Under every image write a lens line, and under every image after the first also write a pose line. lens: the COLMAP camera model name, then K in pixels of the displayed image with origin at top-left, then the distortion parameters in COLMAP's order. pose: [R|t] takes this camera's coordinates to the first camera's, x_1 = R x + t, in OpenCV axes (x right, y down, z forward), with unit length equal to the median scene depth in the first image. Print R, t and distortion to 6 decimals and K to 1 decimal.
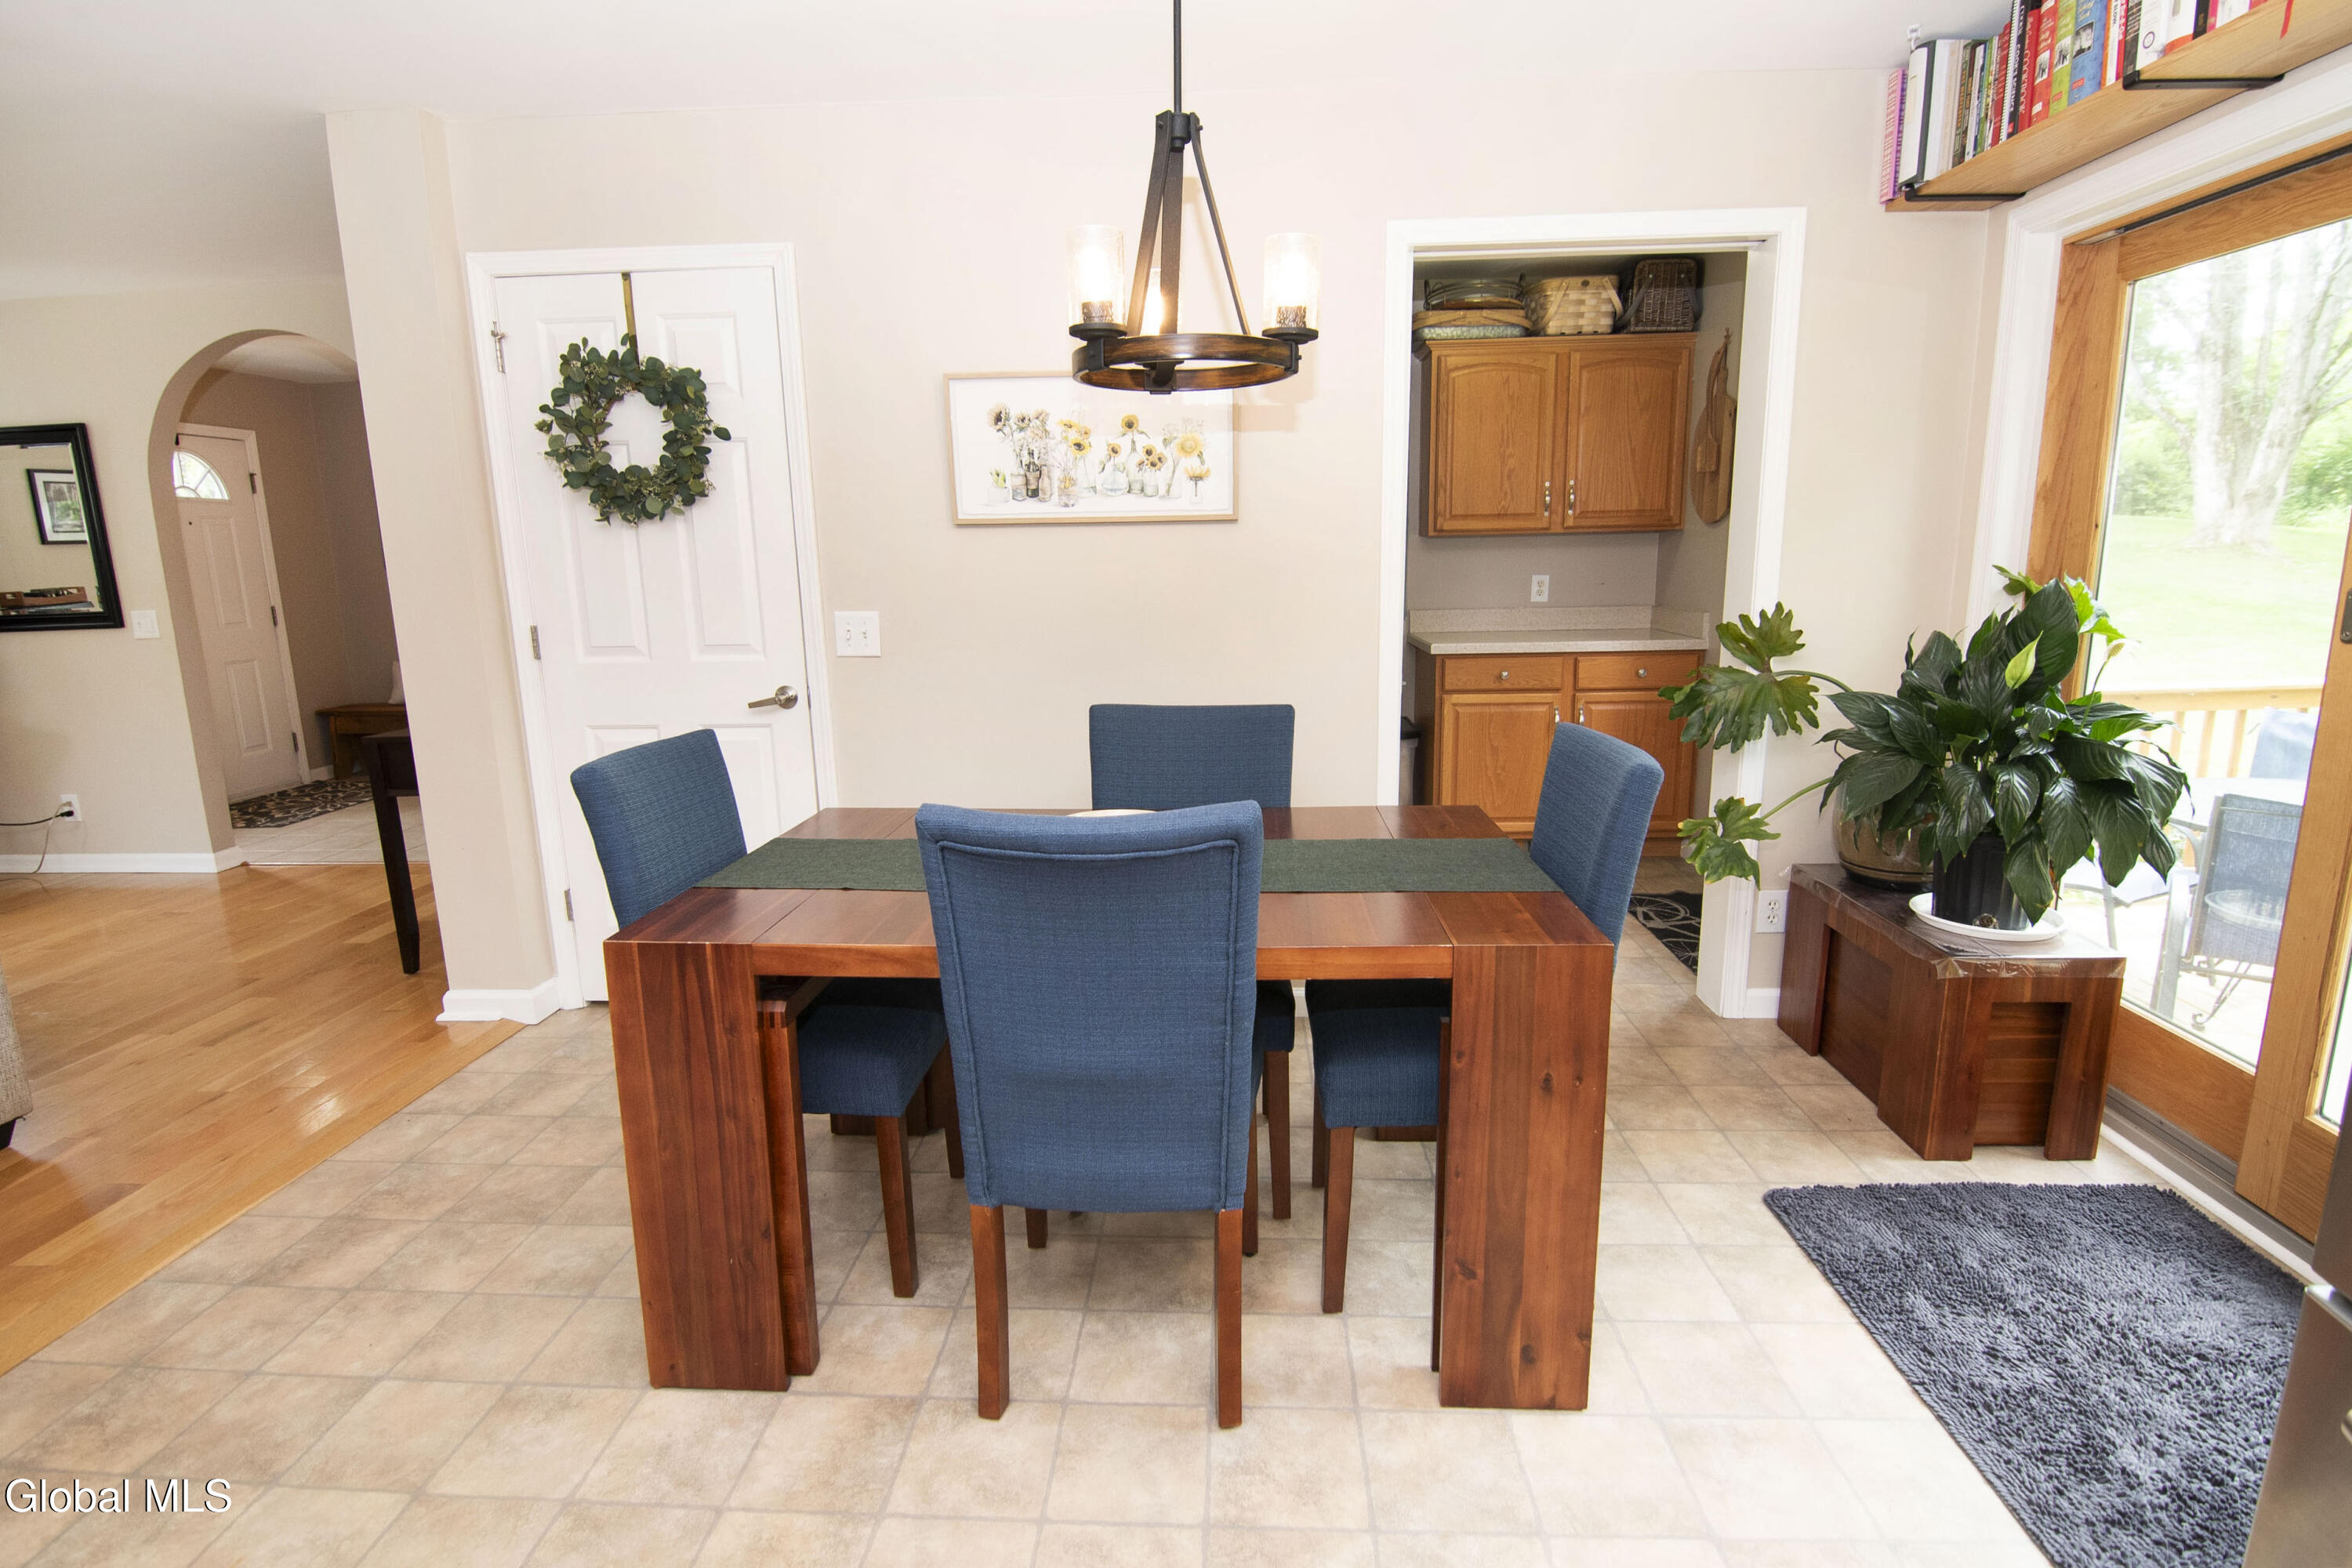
lens RADIAL K [[1157.8, 0, 1220.1], [0, 1157.8, 784.0], [0, 0, 1]] dist [-0.005956, -0.014747]
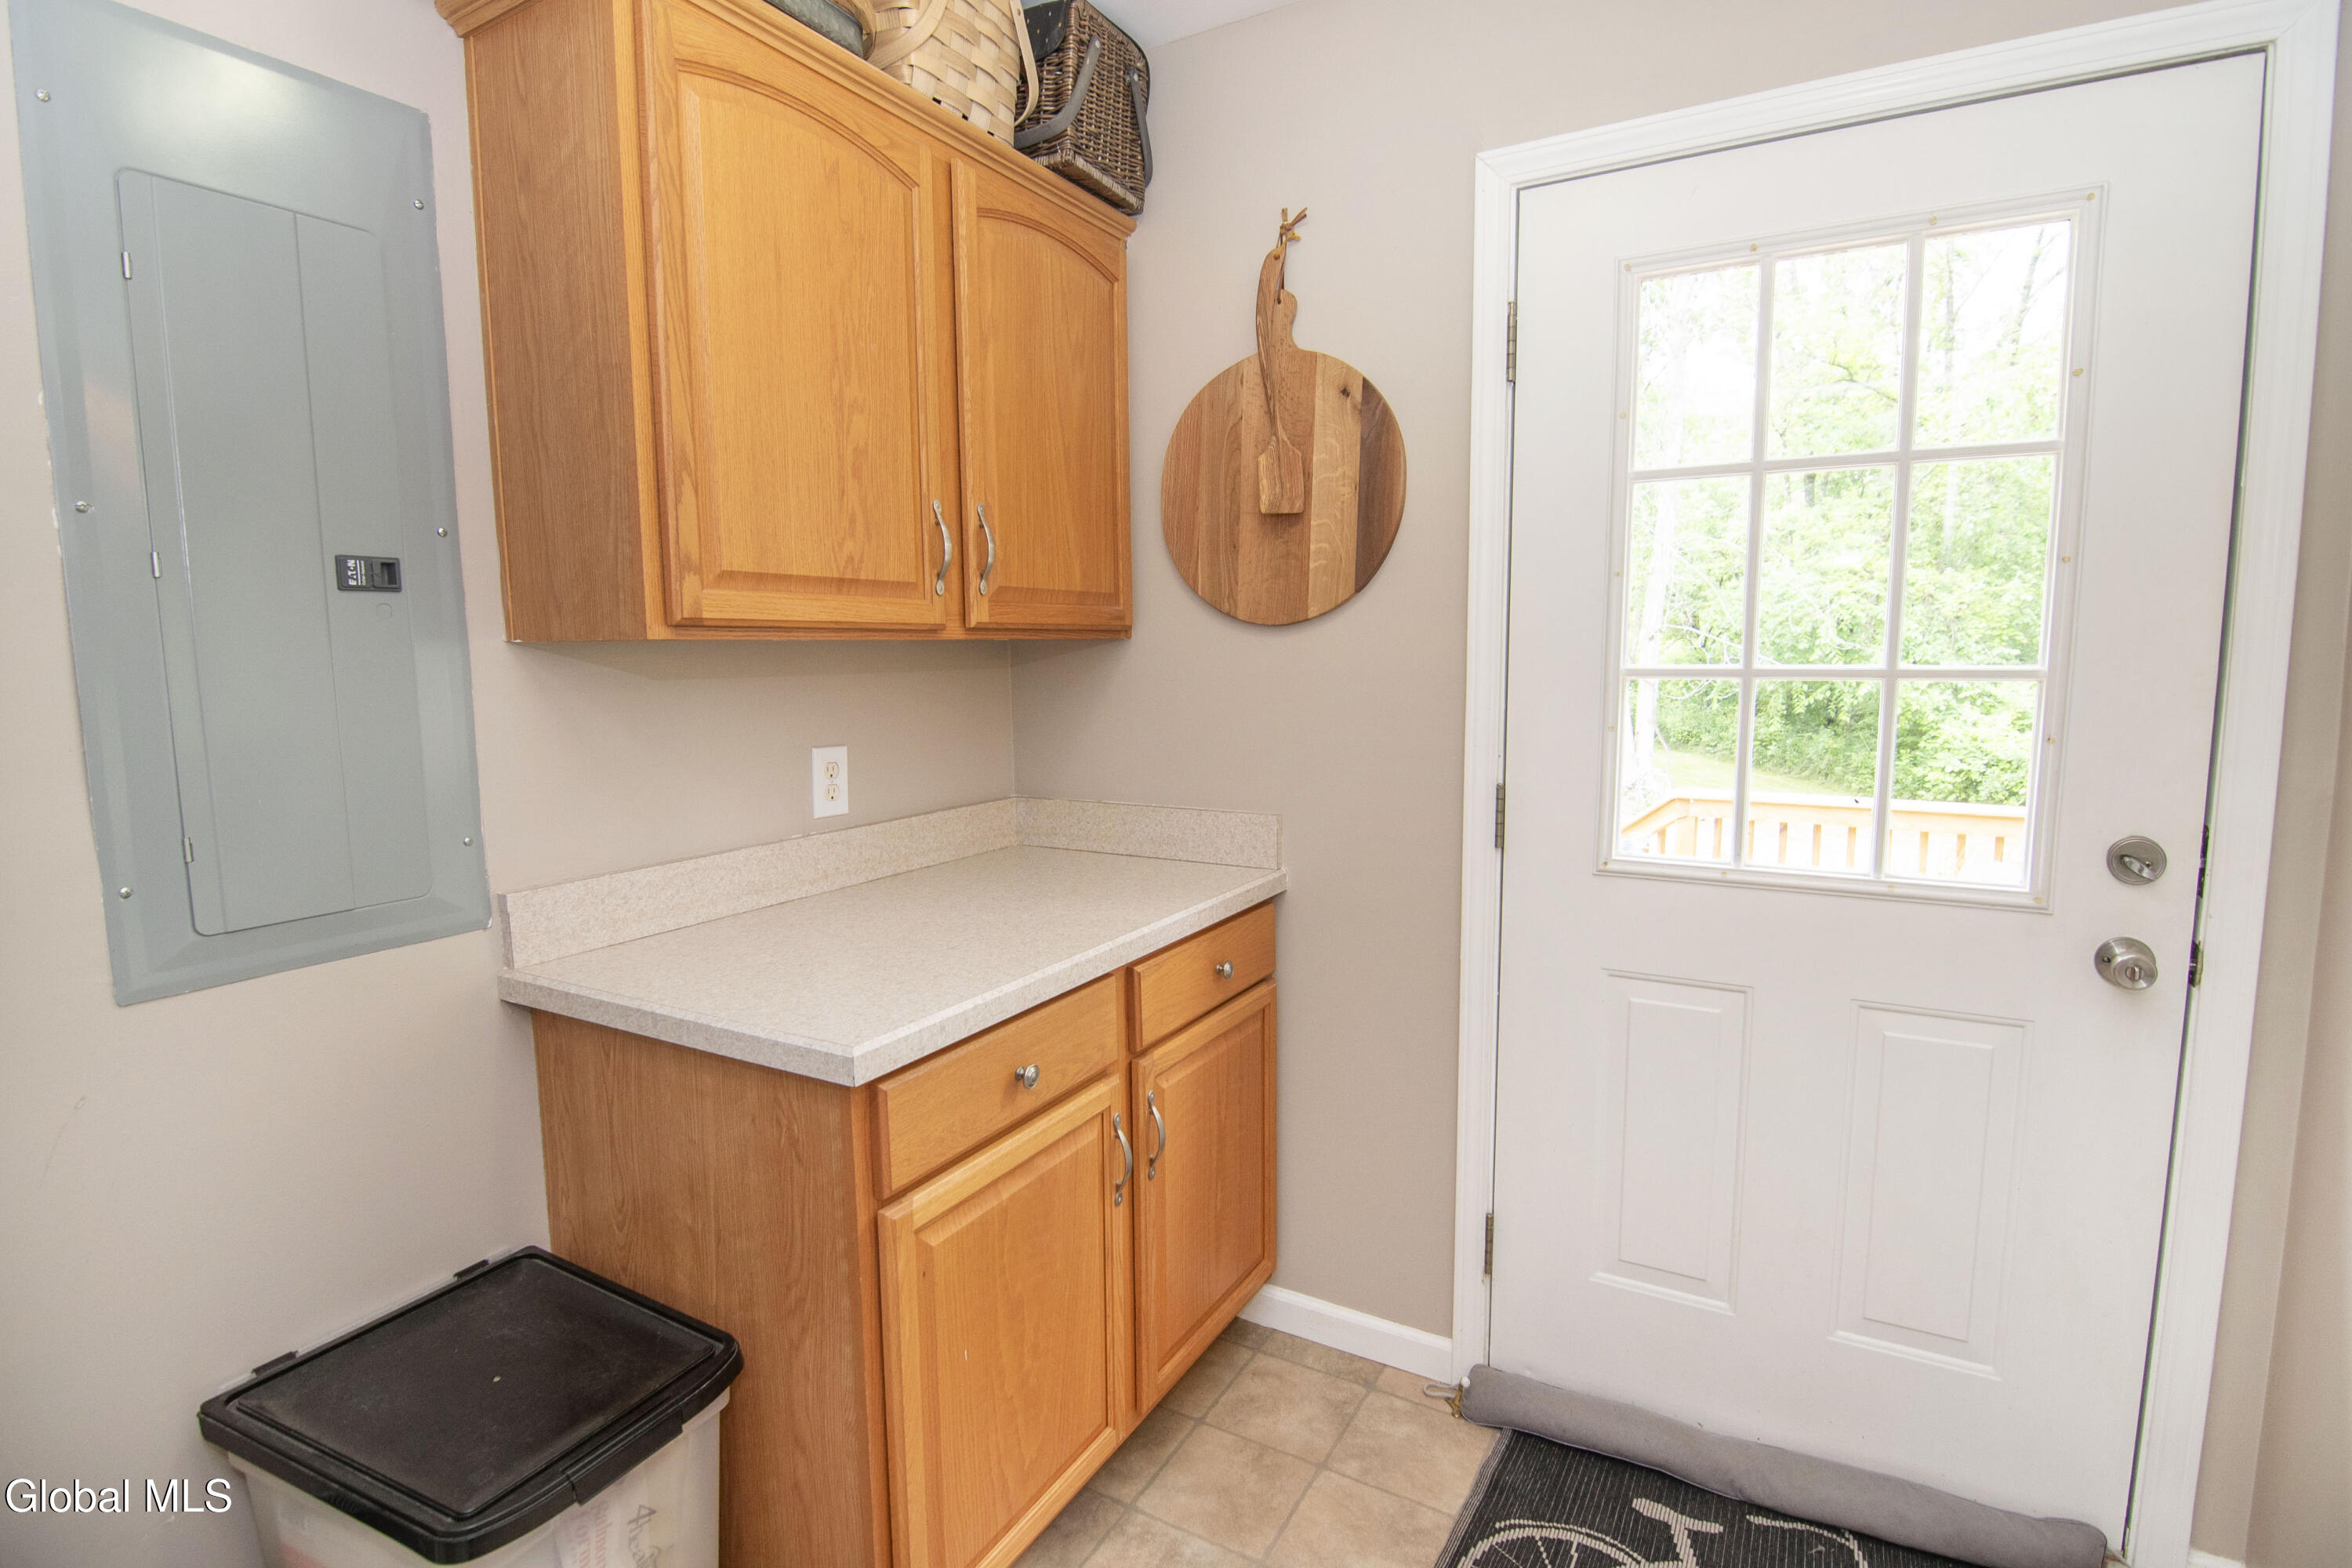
lens RADIAL K [[1157.8, 0, 1220.1], [0, 1157.8, 784.0], [0, 0, 1]] dist [-0.005956, -0.014747]
pose [[0.467288, -0.085999, 0.879912, -0.002153], [0.176956, 0.984216, 0.002219, -0.250733], [-0.866215, 0.154668, 0.475131, 1.208187]]
